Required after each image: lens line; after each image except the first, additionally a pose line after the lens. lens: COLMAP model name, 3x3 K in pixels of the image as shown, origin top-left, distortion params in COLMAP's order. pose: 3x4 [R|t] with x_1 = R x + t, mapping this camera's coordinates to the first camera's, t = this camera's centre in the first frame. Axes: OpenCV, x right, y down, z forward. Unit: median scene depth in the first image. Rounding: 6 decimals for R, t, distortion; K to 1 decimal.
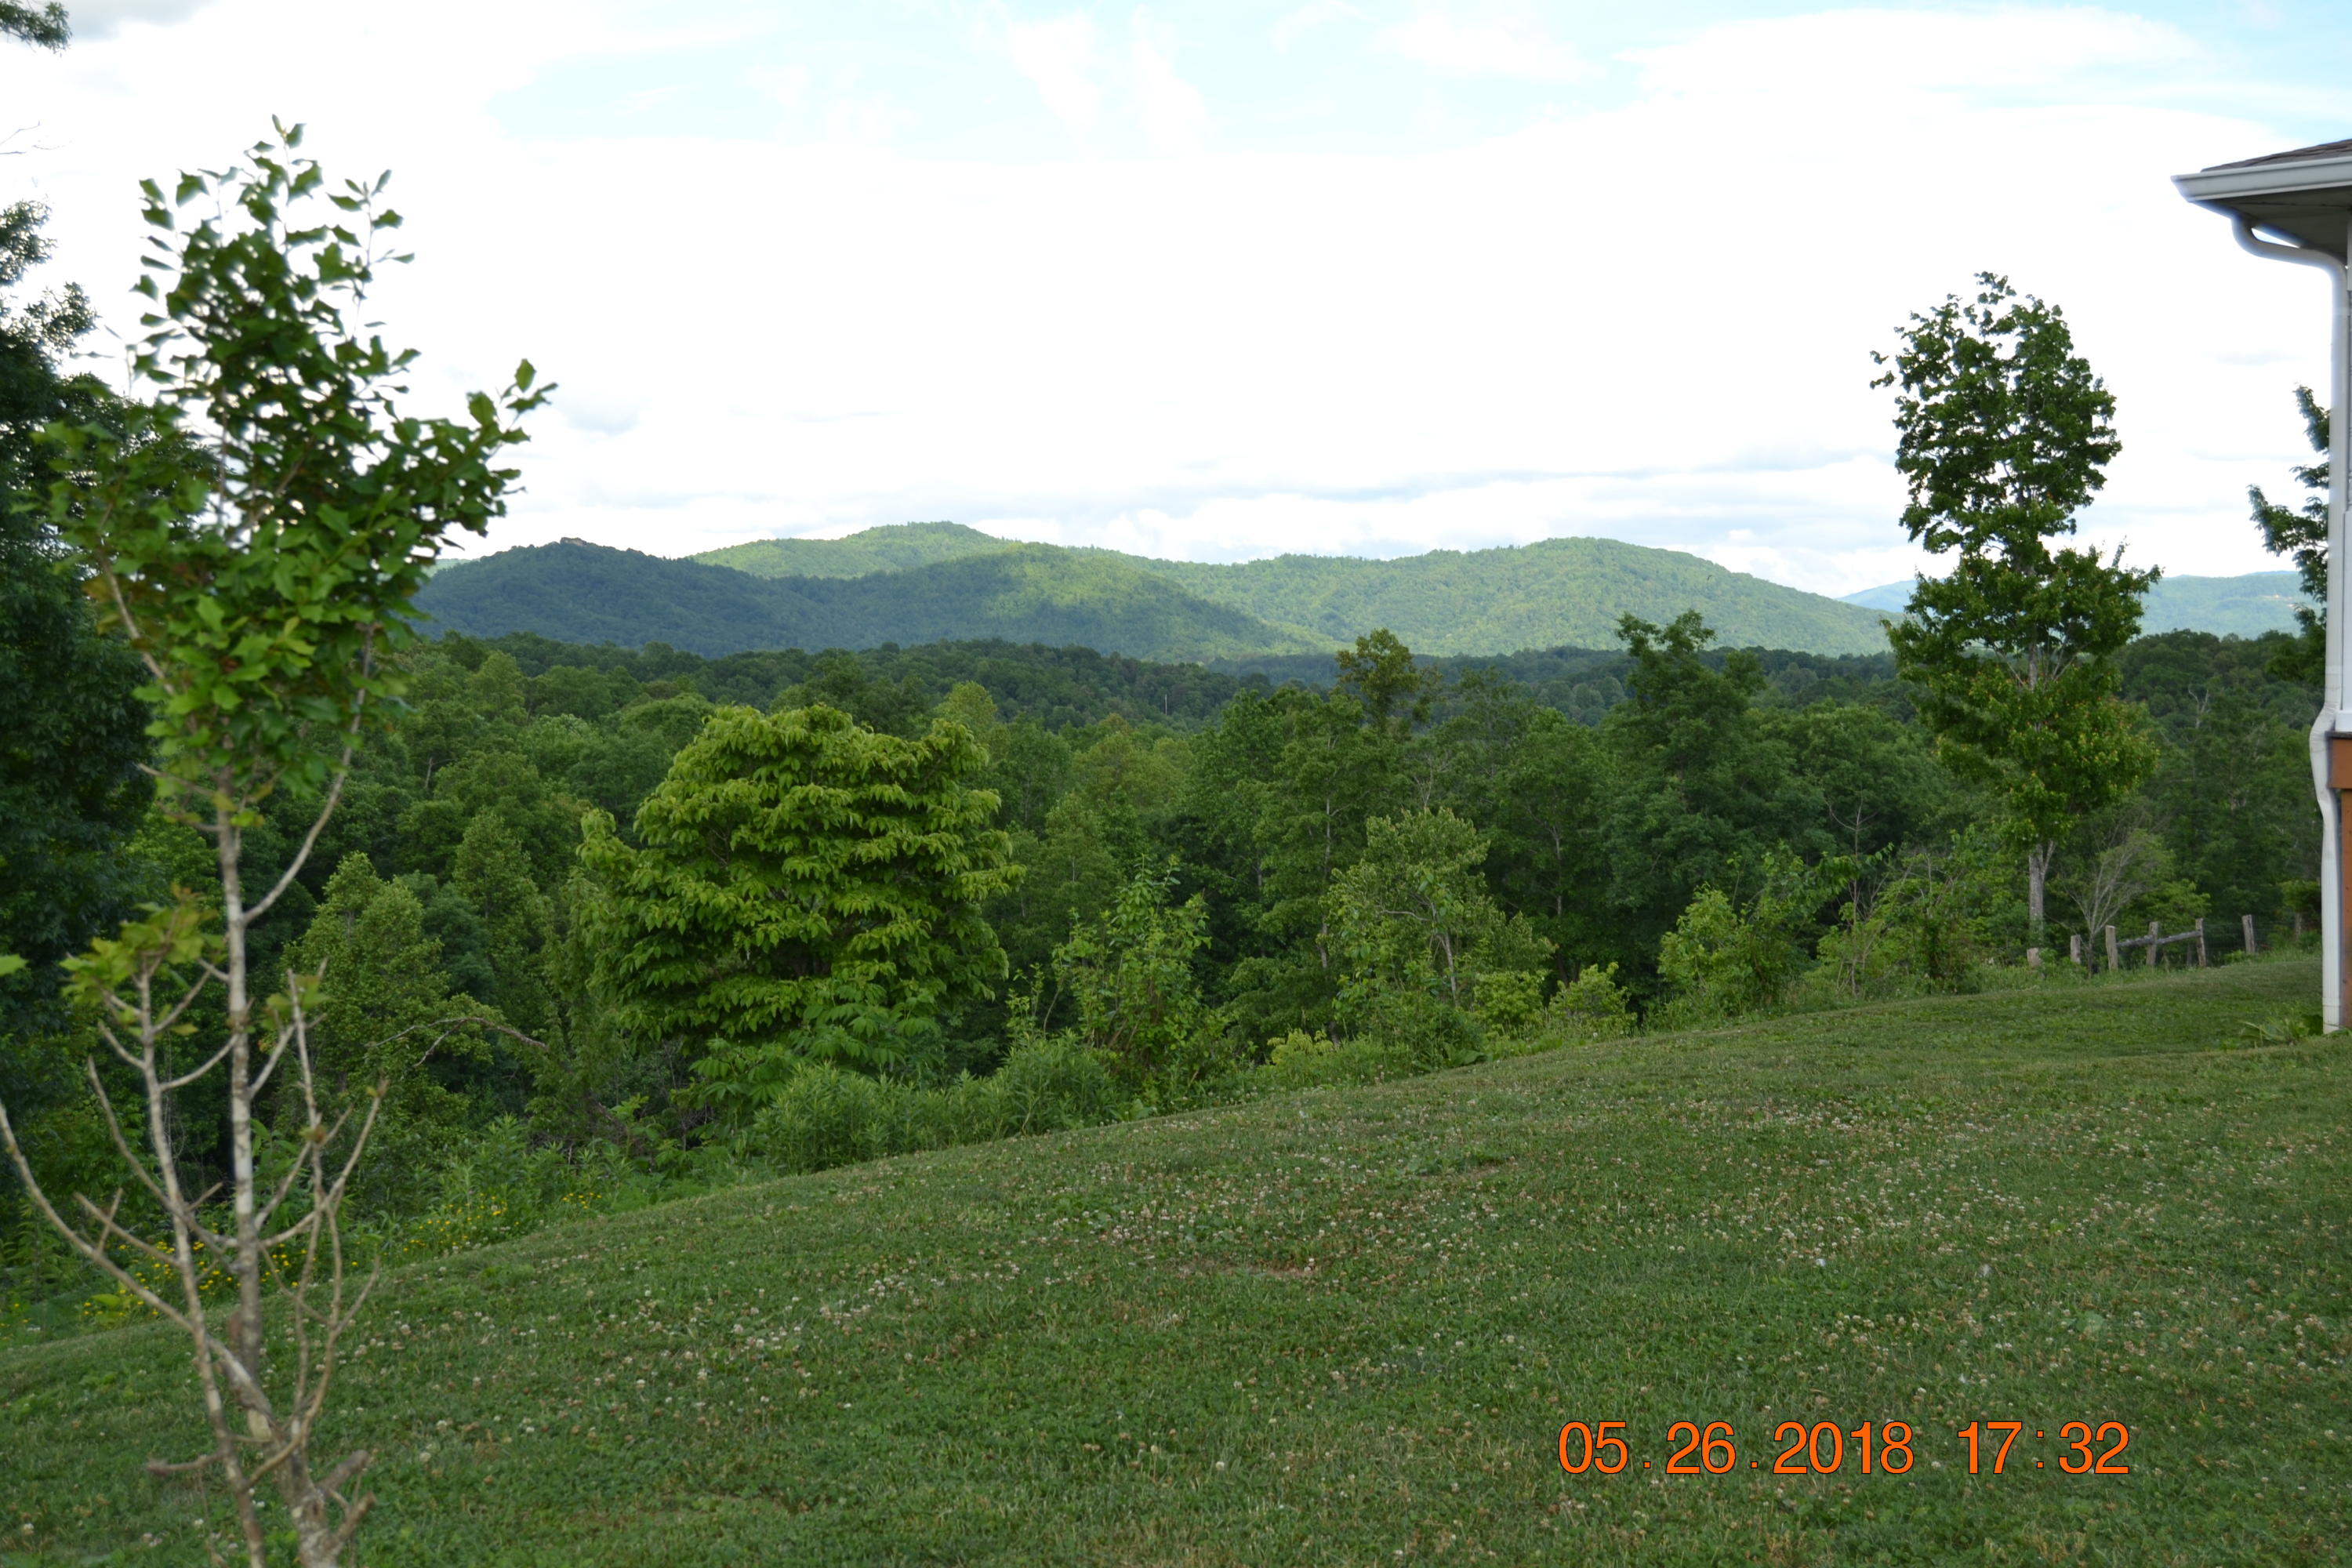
lens RADIAL K [[2681.3, 0, 1177.8], [0, 2681.3, 777.4], [0, 0, 1]] dist [-0.060457, 0.000000]
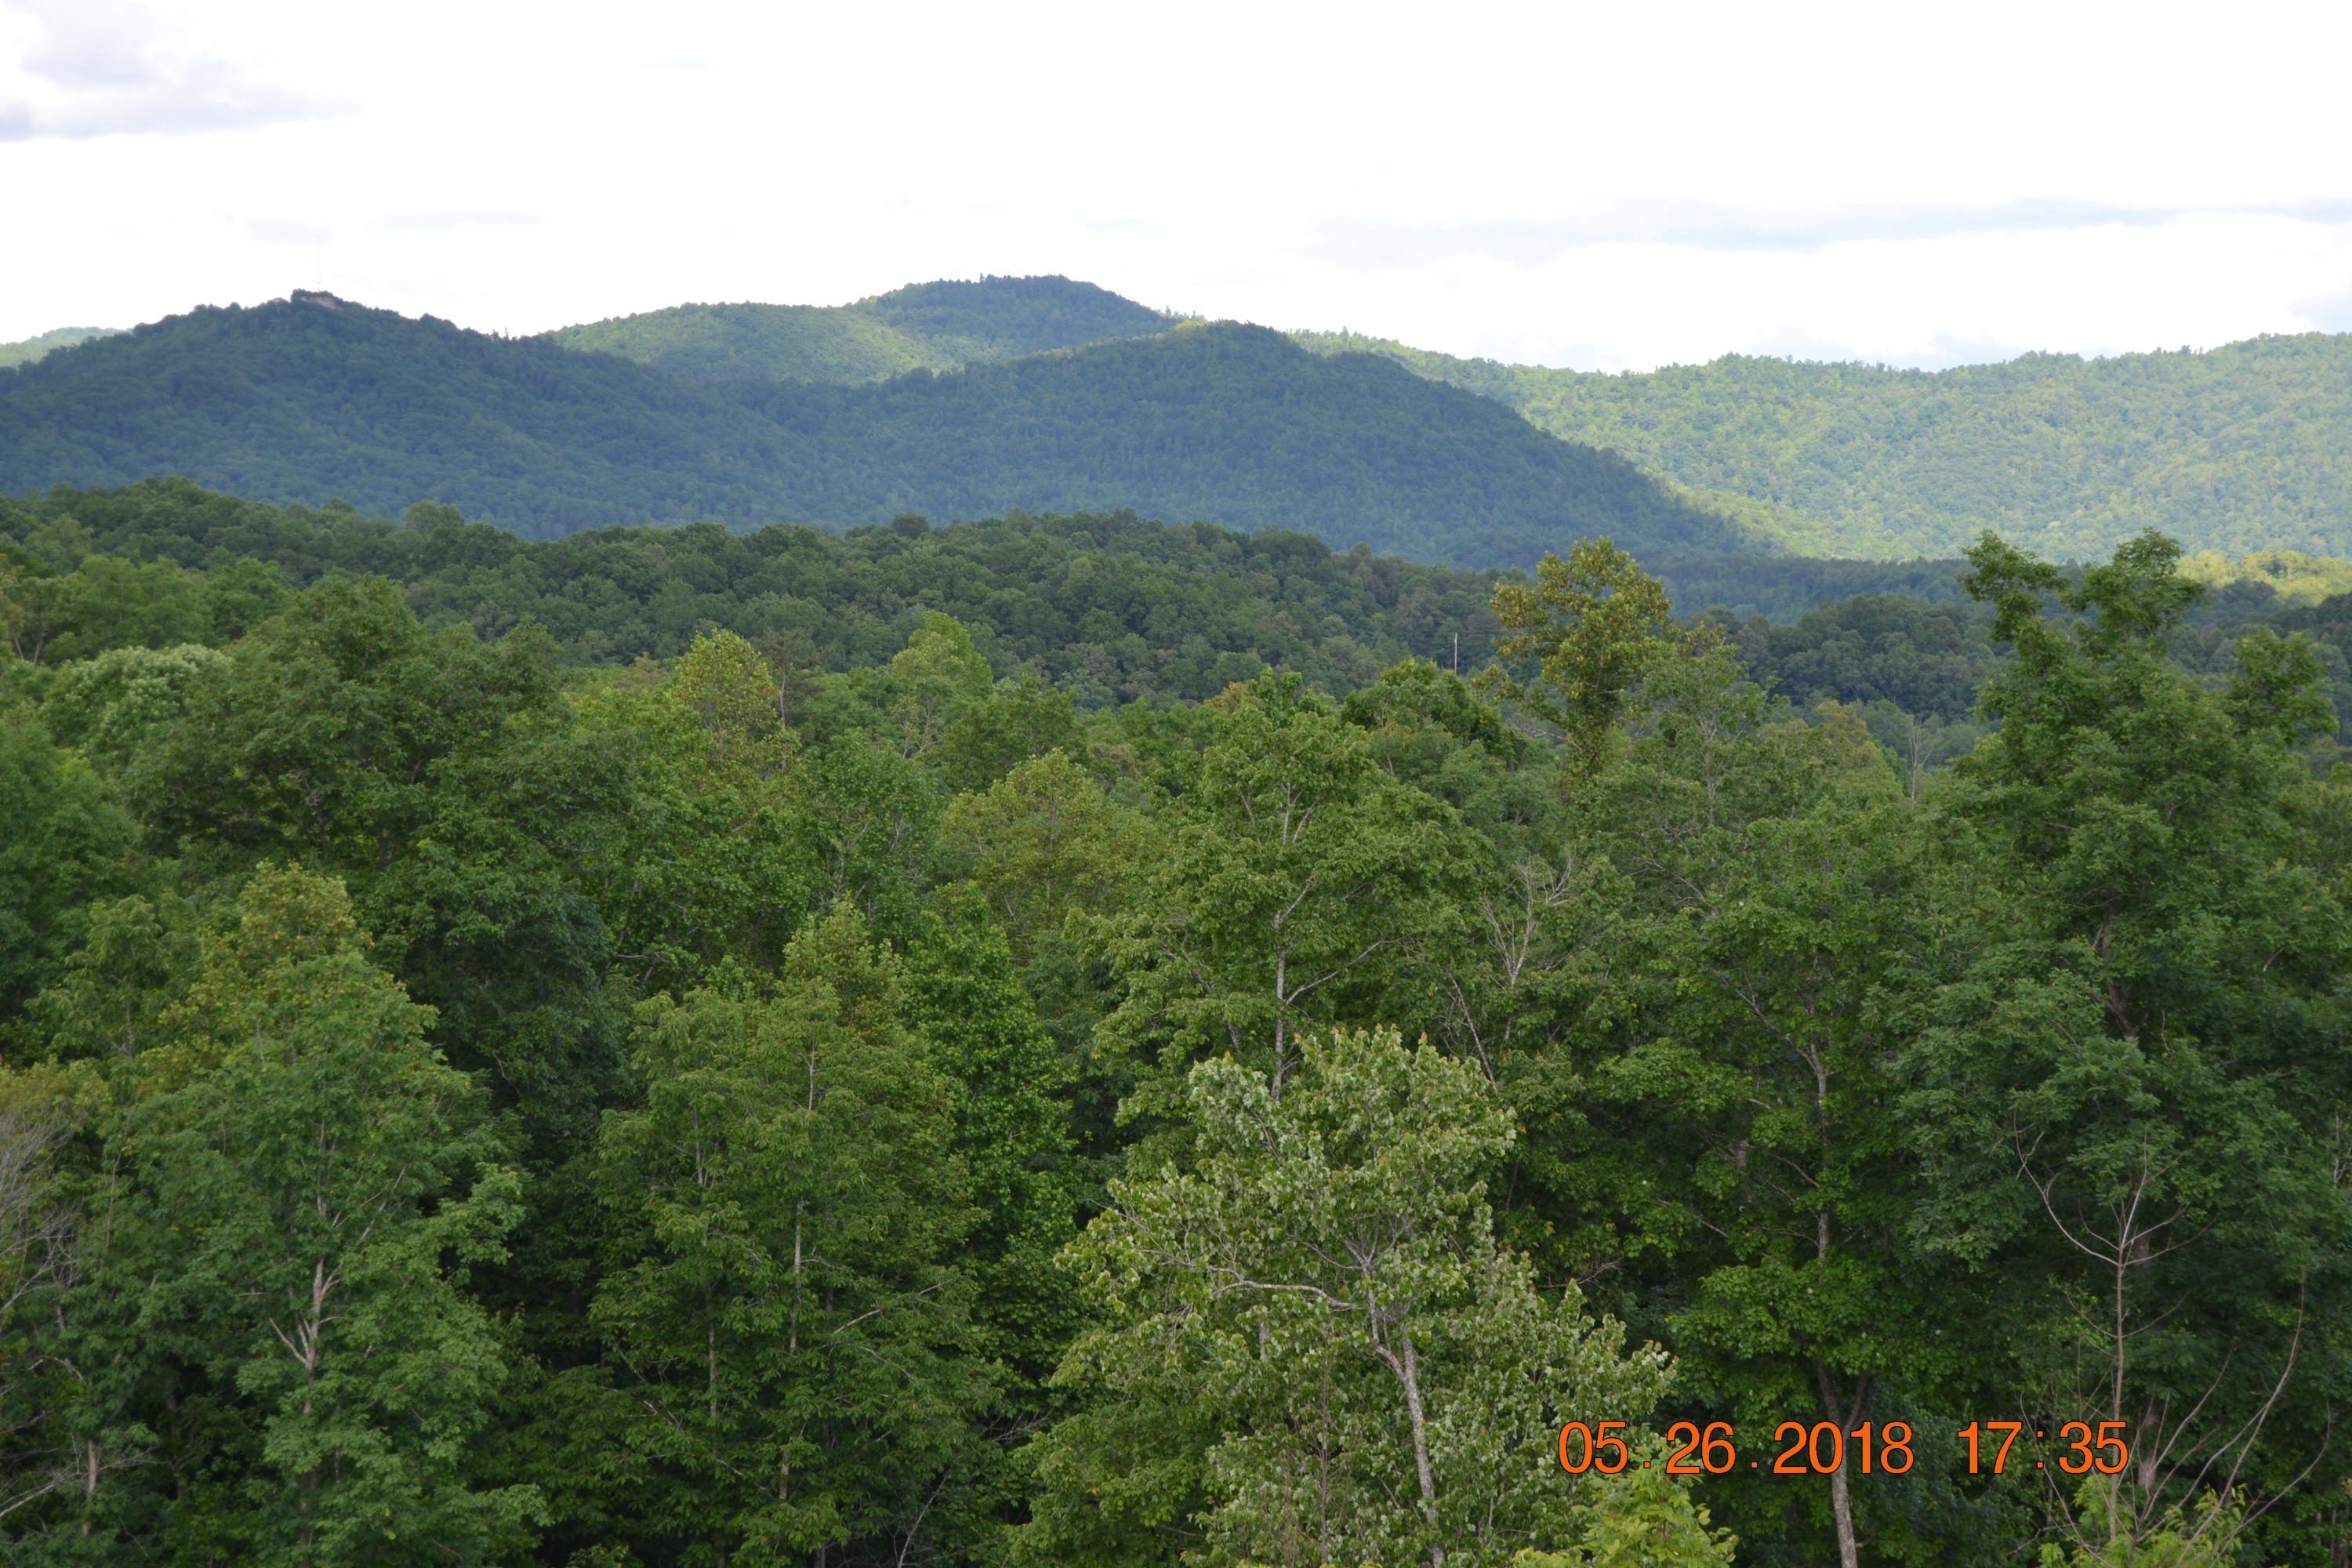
lens RADIAL K [[5338.1, 0, 1183.8], [0, 5338.1, 777.2], [0, 0, 1]] dist [-0.031345, 0.000000]
pose [[0.997871, 0.025928, -0.059845, 0.099975], [-0.026081, 0.999658, -0.001783, -0.020953], [0.059778, 0.003340, 0.998206, 0.183587]]
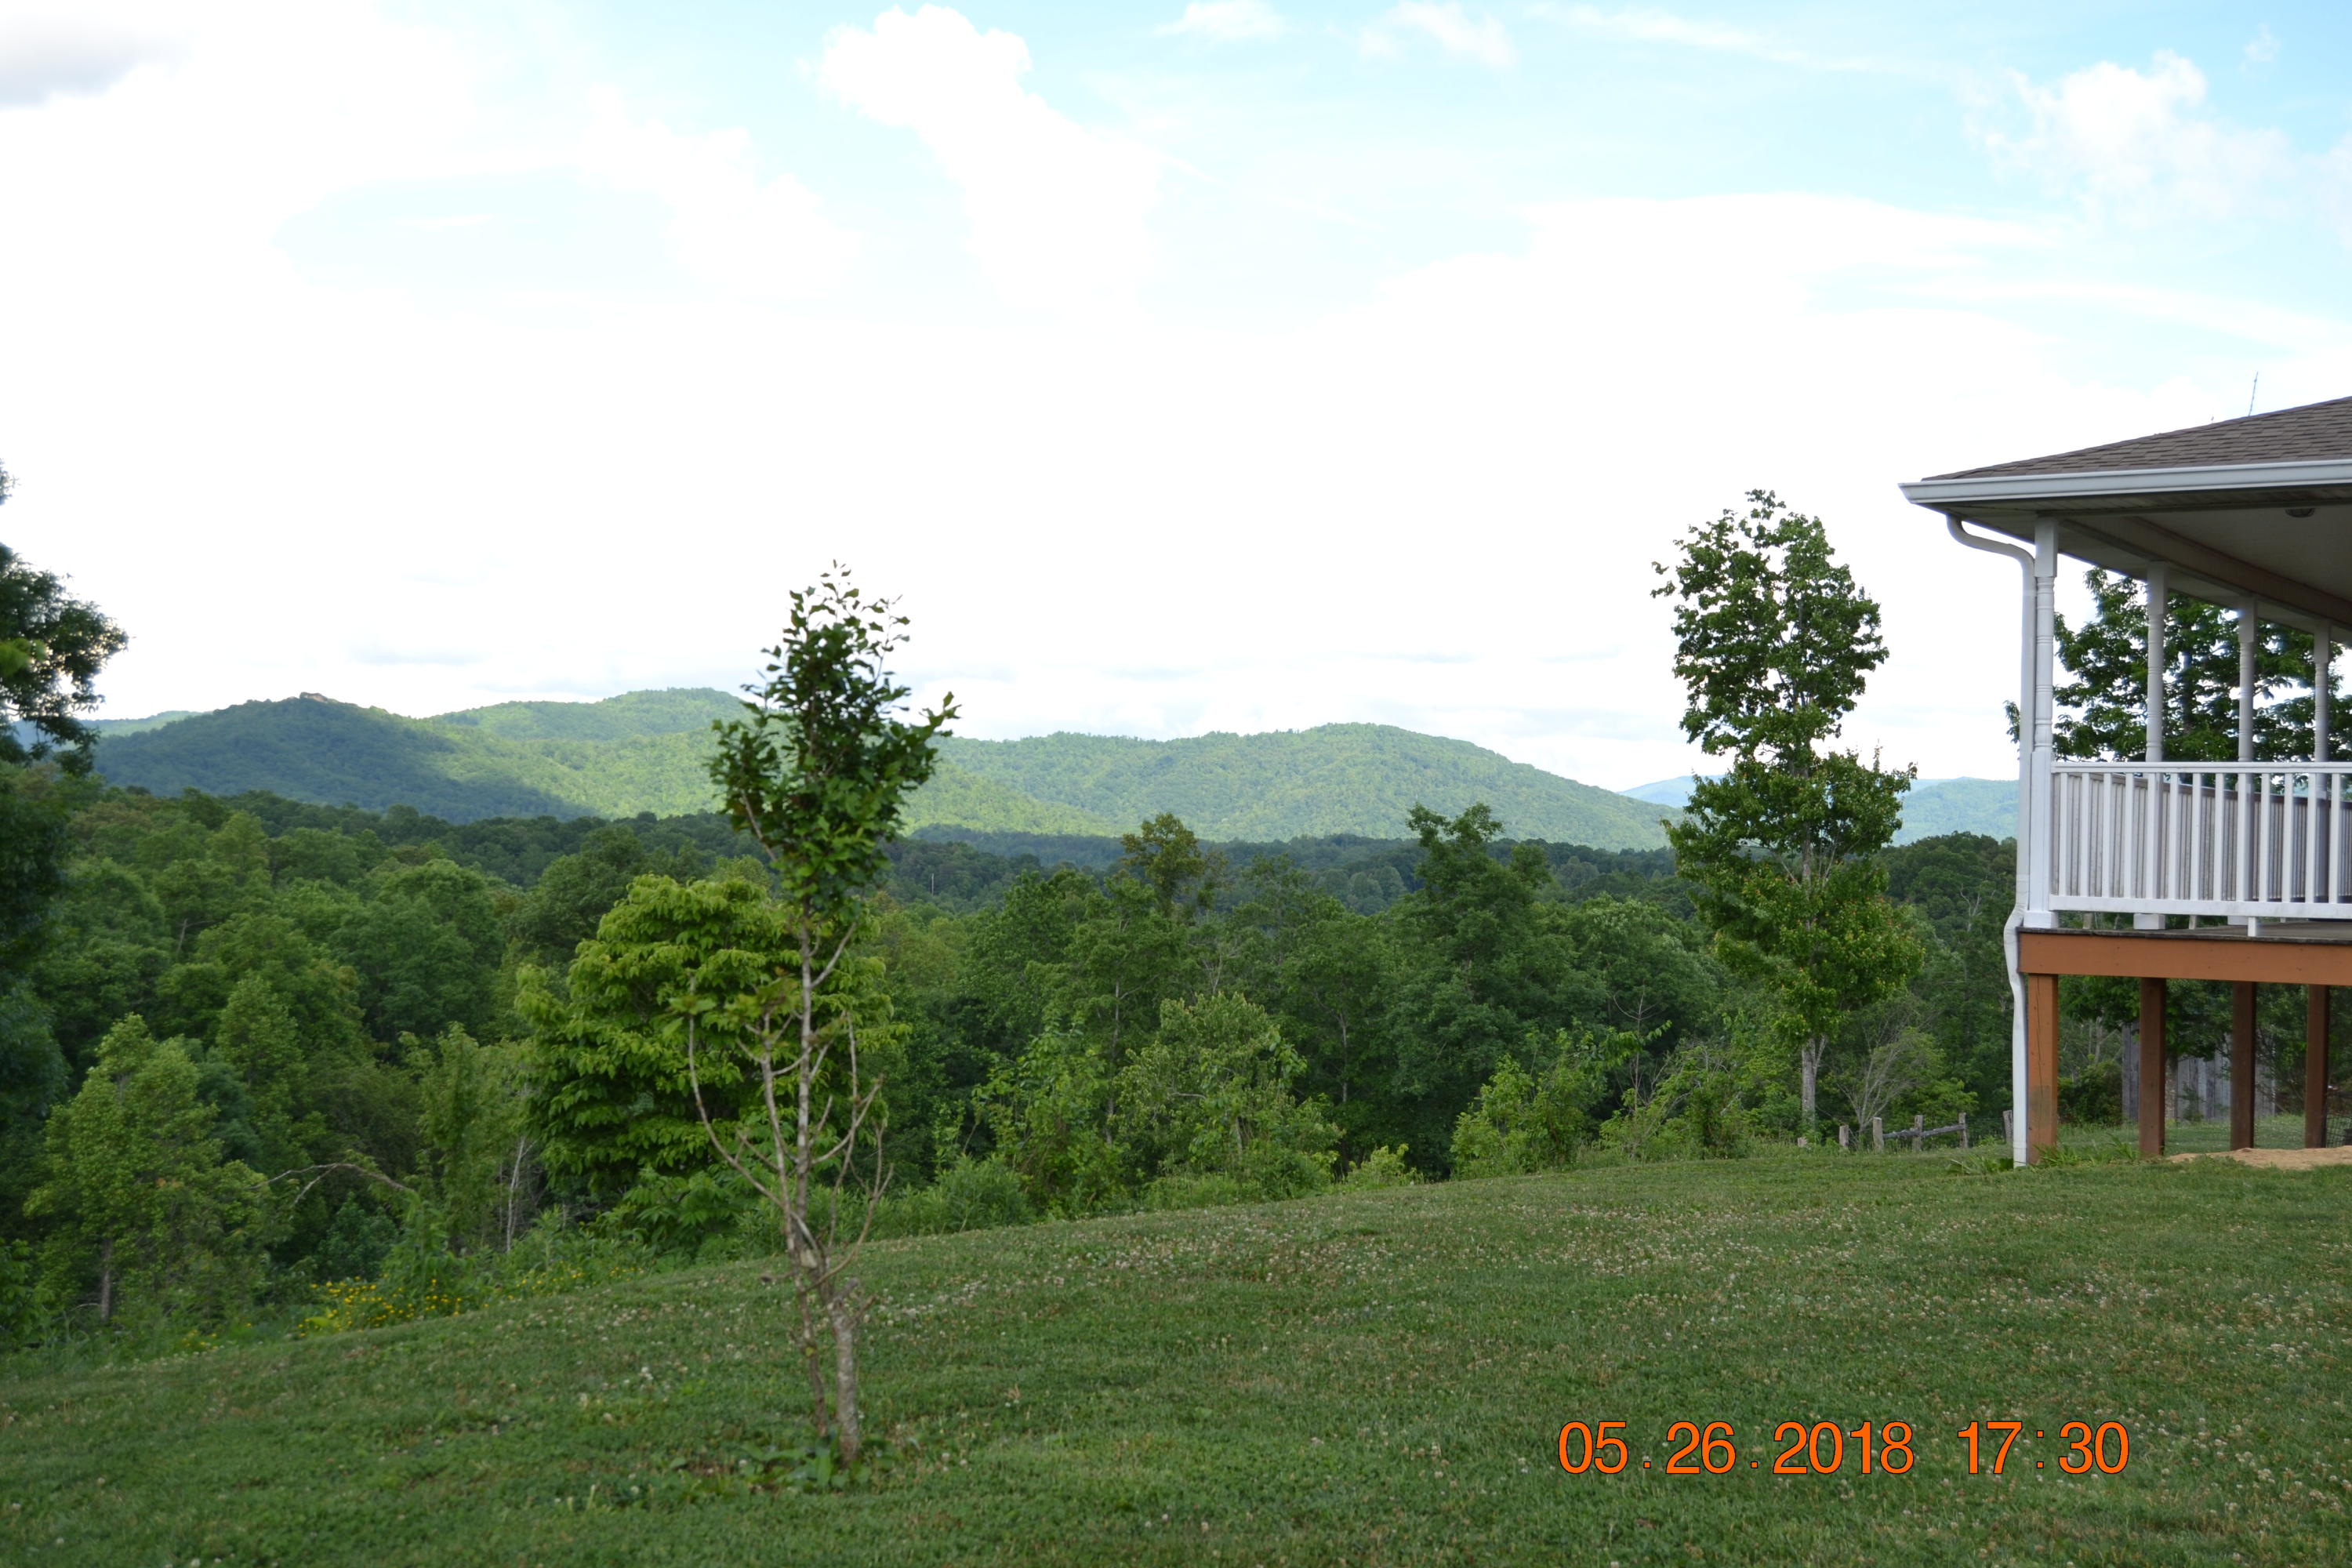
lens RADIAL K [[2770.7, 0, 1172.3], [0, 2770.7, 789.7], [0, 0, 1]] dist [-0.059646, 0.000000]
pose [[0.996320, 0.026832, 0.081404, -0.011283], [-0.021716, 0.997772, -0.063088, 0.001397], [-0.082915, 0.061088, 0.994683, -0.042100]]
